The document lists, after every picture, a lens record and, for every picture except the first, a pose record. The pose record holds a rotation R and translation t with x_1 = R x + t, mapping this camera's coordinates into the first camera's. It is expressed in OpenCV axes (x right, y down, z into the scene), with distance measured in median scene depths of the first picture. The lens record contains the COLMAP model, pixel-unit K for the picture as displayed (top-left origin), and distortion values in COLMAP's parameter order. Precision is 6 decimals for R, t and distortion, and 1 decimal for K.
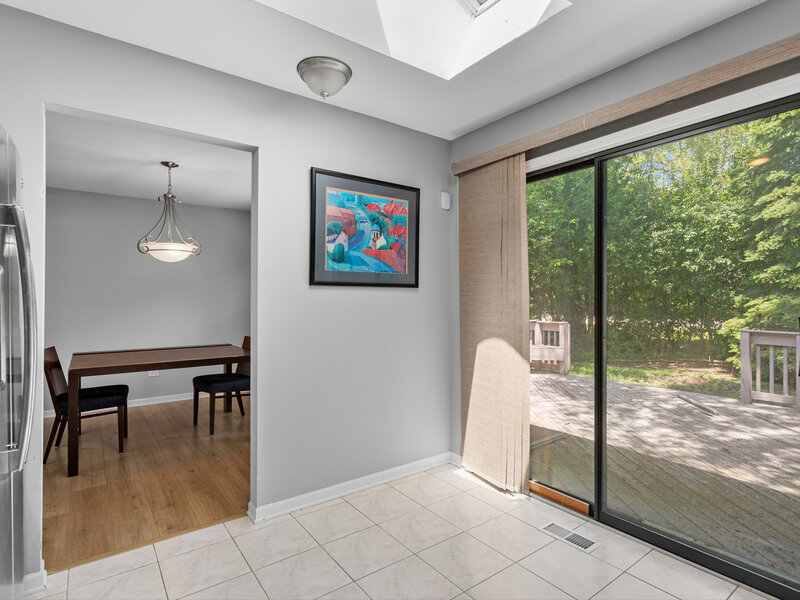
lens RADIAL K [[426.7, 0, 398.4], [0, 426.7, 302.2], [0, 0, 1]] dist [-0.002756, 0.003040]
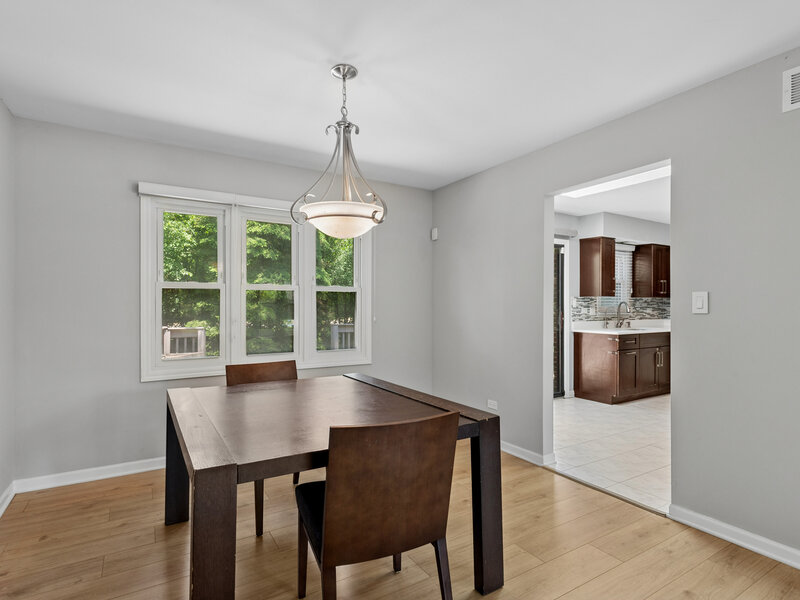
lens RADIAL K [[426.7, 0, 400.0], [0, 426.7, 306.9], [0, 0, 1]] dist [-0.002756, 0.003040]
pose [[0.070448, 0.003744, 0.997508, -0.565993], [-0.006105, 0.999976, -0.003323, -0.001742], [-0.997497, -0.005856, 0.070469, 0.442069]]
